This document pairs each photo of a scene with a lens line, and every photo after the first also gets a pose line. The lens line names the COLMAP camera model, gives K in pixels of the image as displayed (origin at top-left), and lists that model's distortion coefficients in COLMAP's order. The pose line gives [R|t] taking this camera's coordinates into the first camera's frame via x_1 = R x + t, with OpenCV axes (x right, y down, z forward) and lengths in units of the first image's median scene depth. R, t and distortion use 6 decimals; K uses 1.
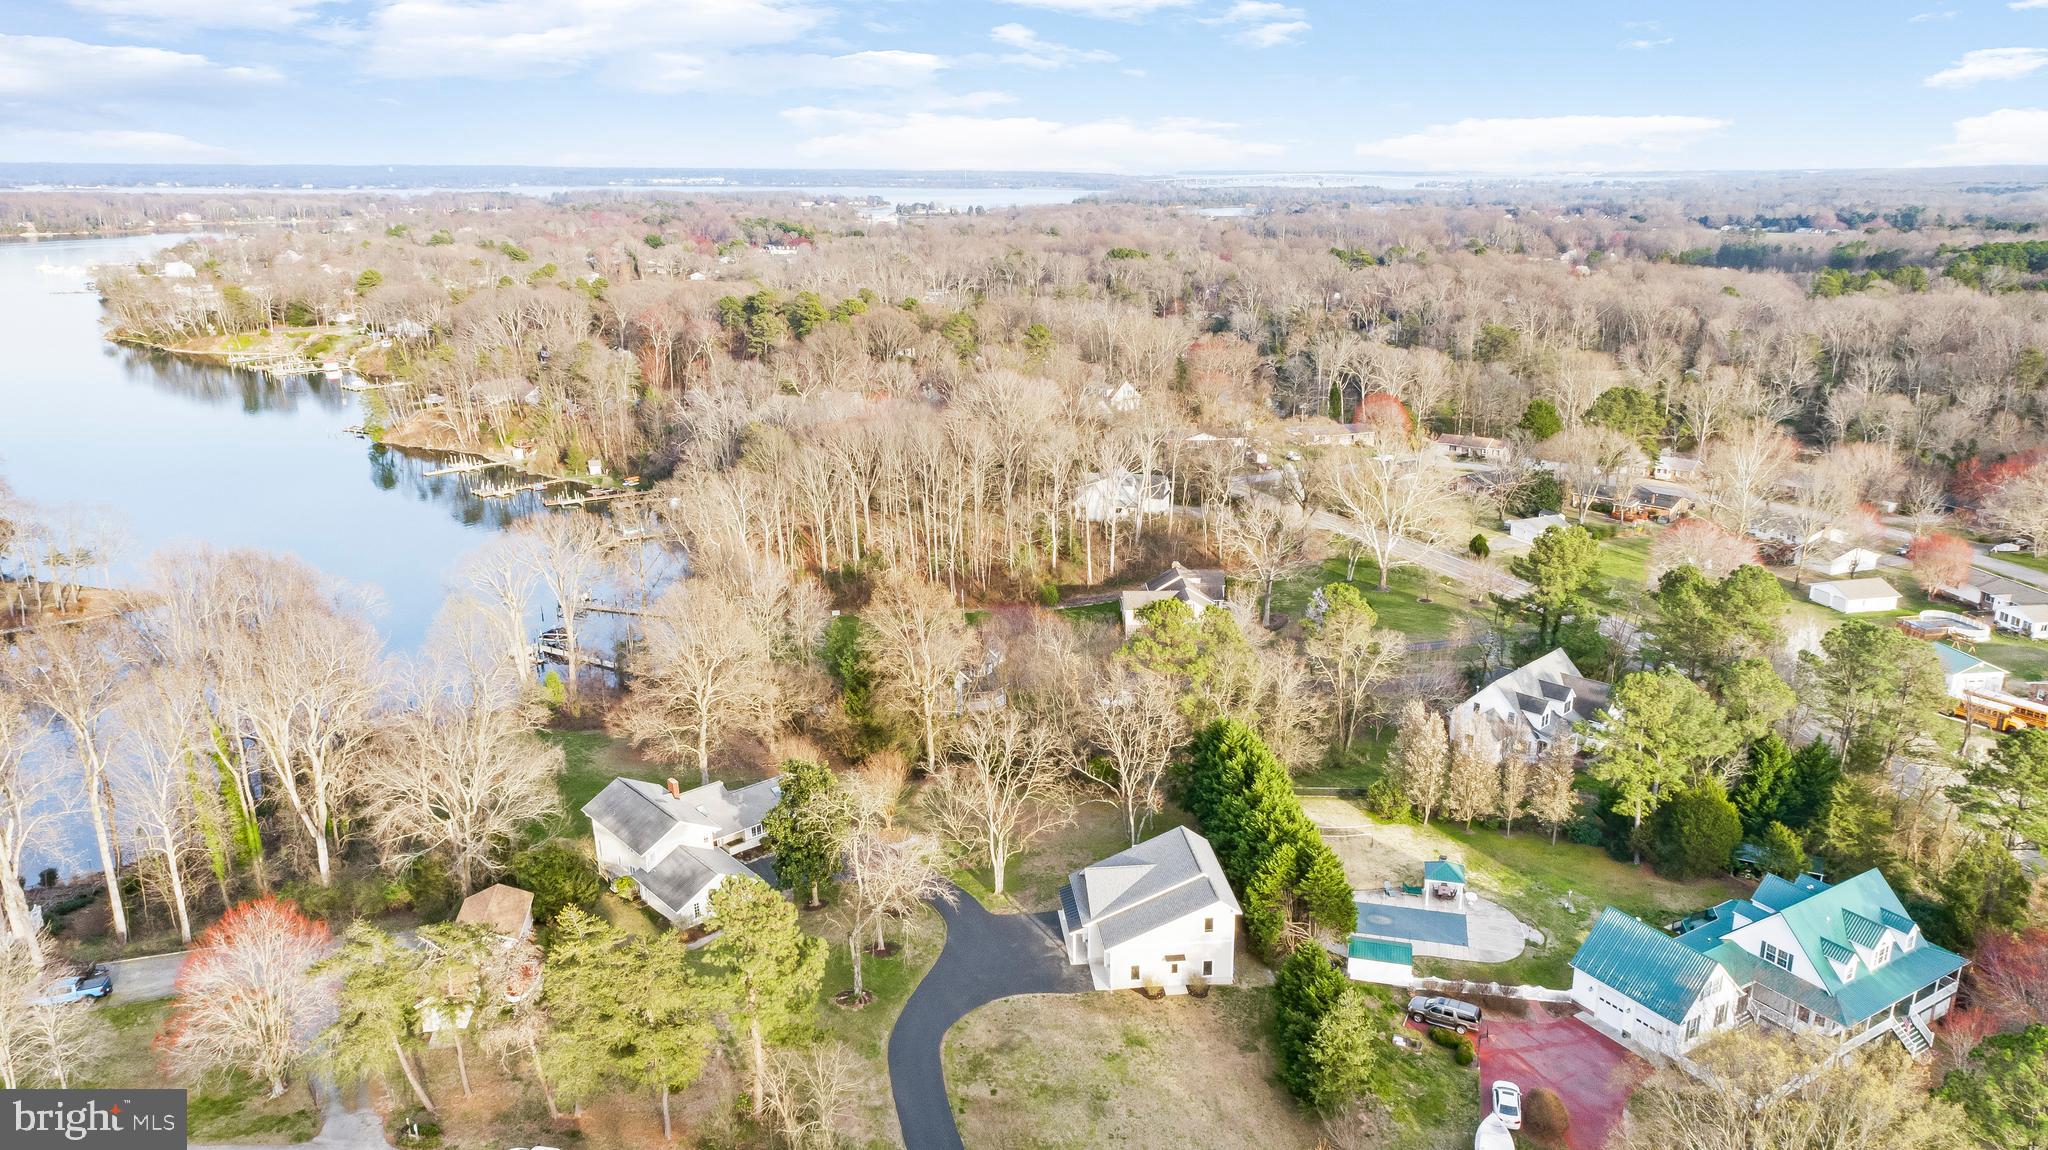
lens RADIAL K [[1396.0, 0, 1011.1], [0, 1396.0, 525.8], [0, 0, 1]] dist [-0.013541, -0.000758]
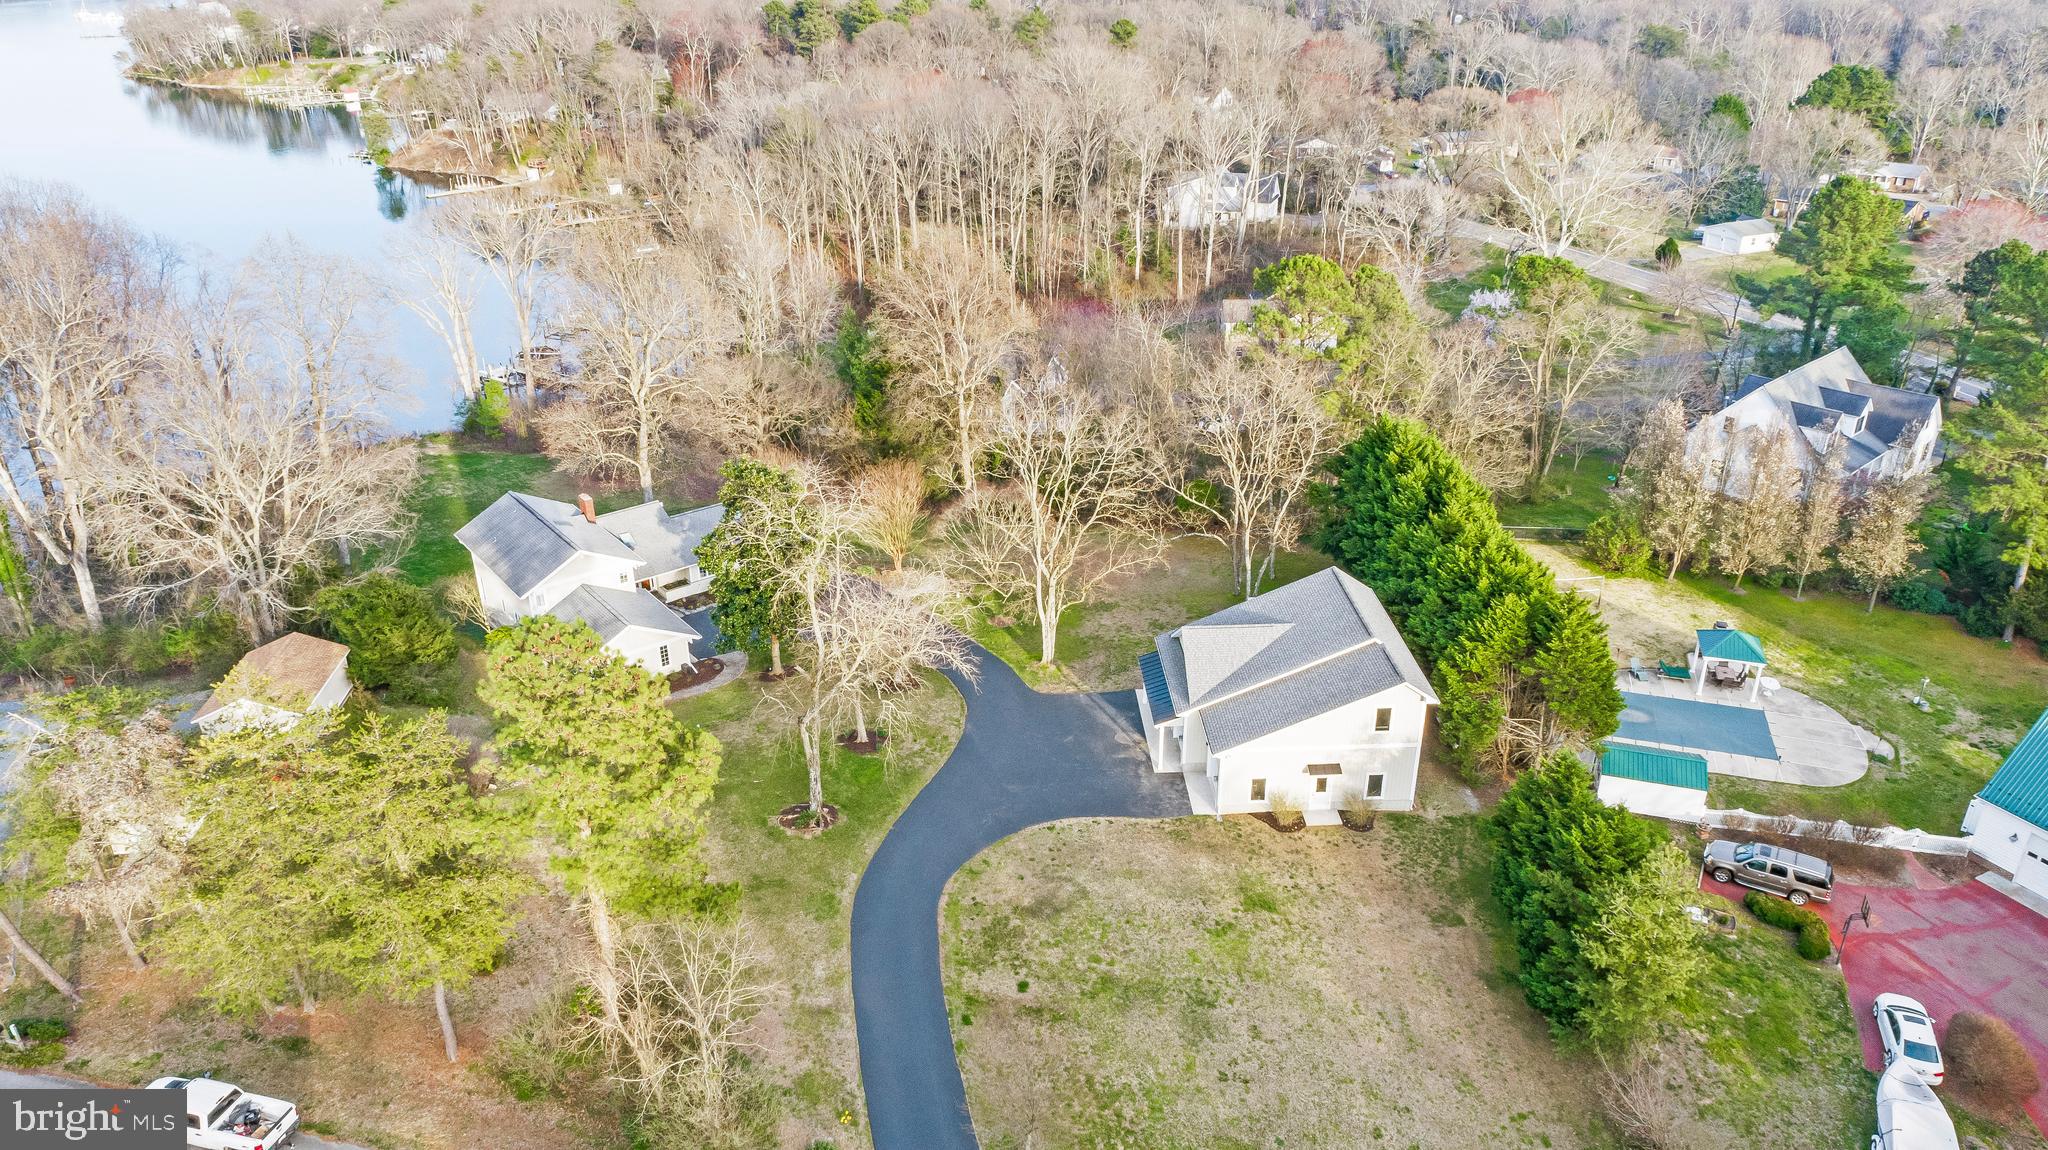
lens RADIAL K [[1350.3, 0, 1024.0], [0, 1350.3, 575.0], [0, 0, 1]] dist [0.002963, 0.000371]
pose [[0.998691, 0.018876, -0.047544, 0.009438], [-0.009525, 0.981793, 0.189717, 0.096645], [0.050260, -0.189016, 0.980687, 0.361502]]
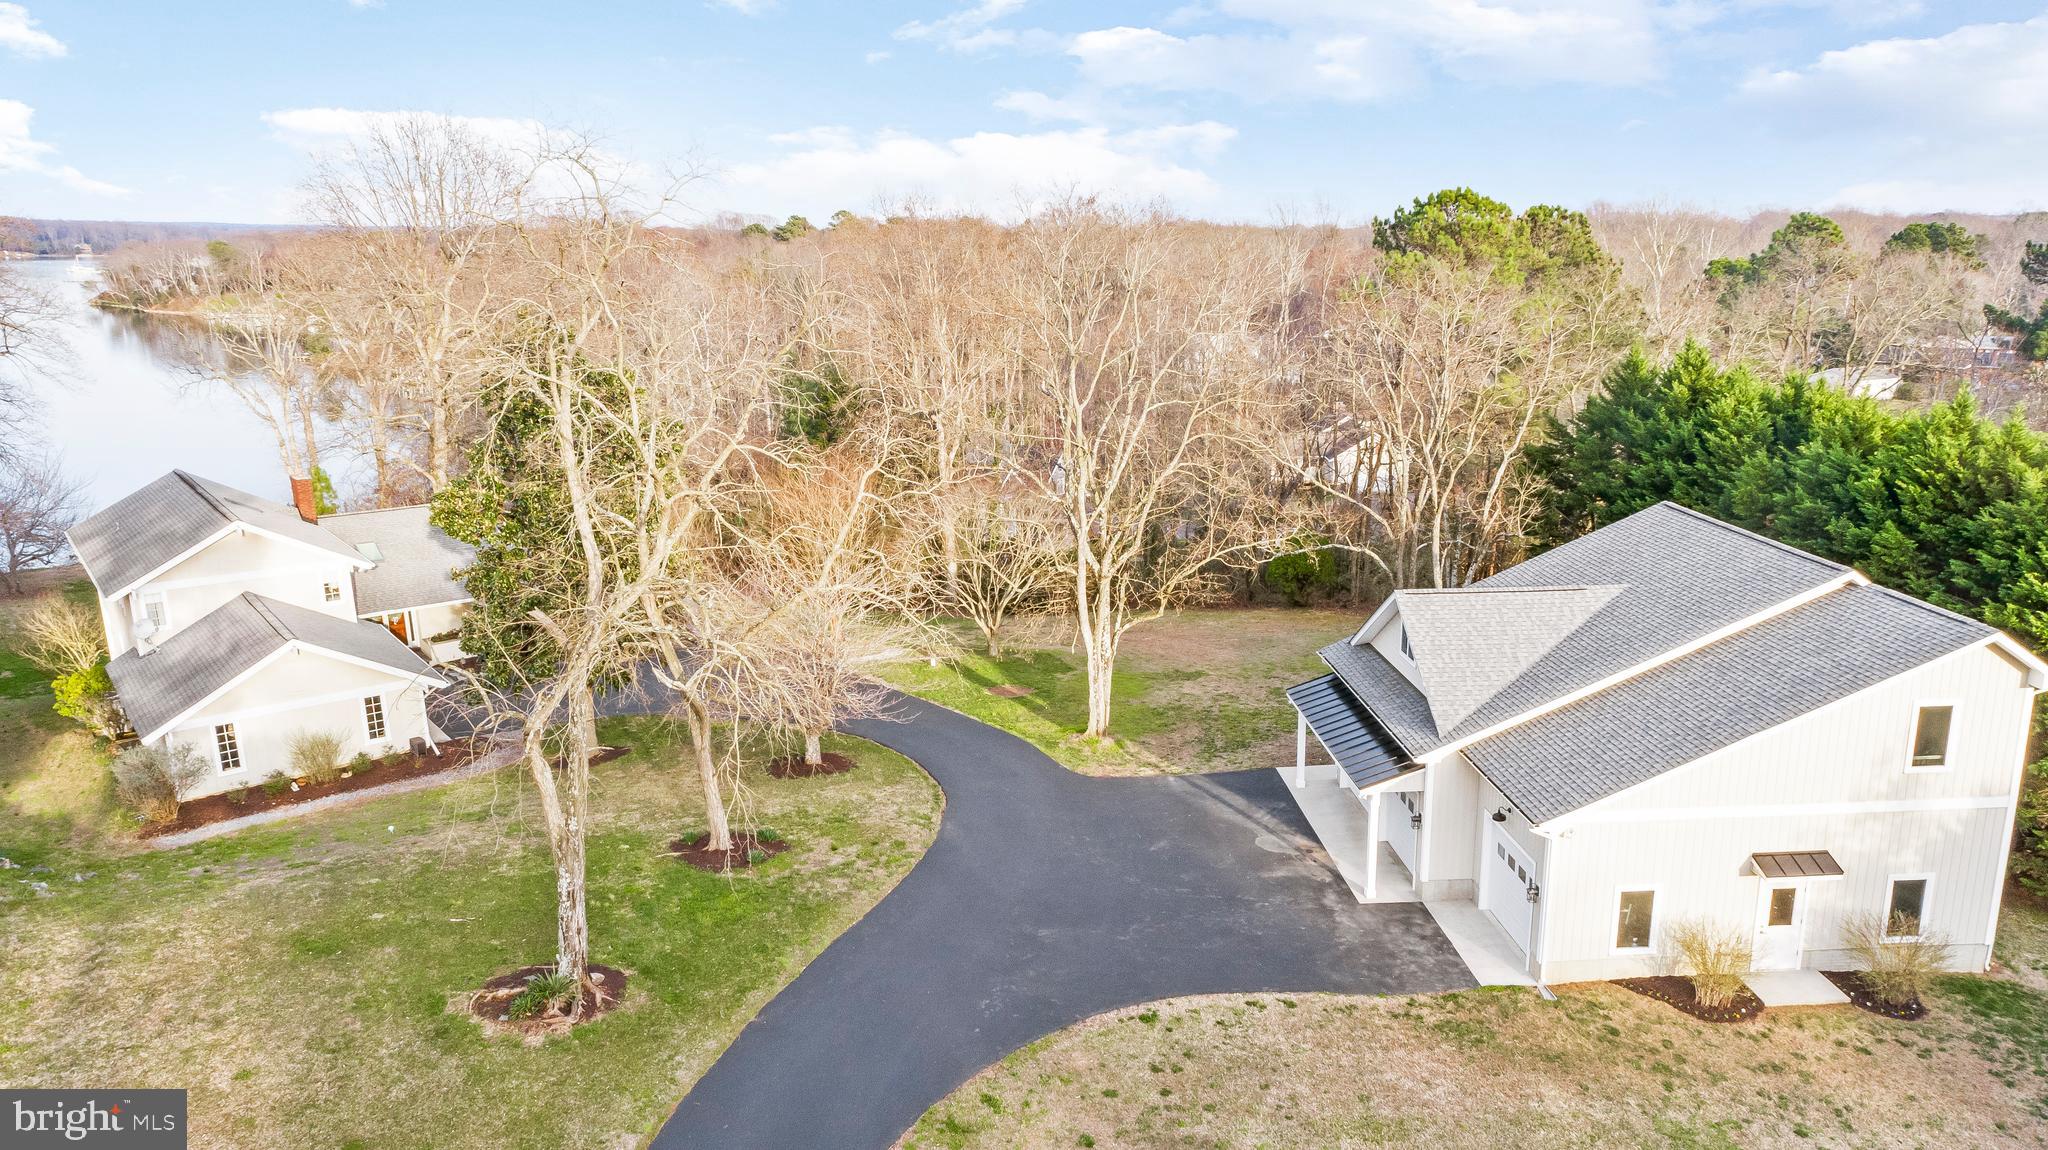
lens RADIAL K [[1360.9, 0, 1024.0], [0, 1360.9, 575.0], [0, 0, 1]] dist [-0.015892, 0.002881]
pose [[0.999139, 0.002318, -0.041431, -0.013929], [-0.002771, 0.999937, -0.010880, 0.223936], [0.041403, 0.010985, 0.999082, 0.639745]]
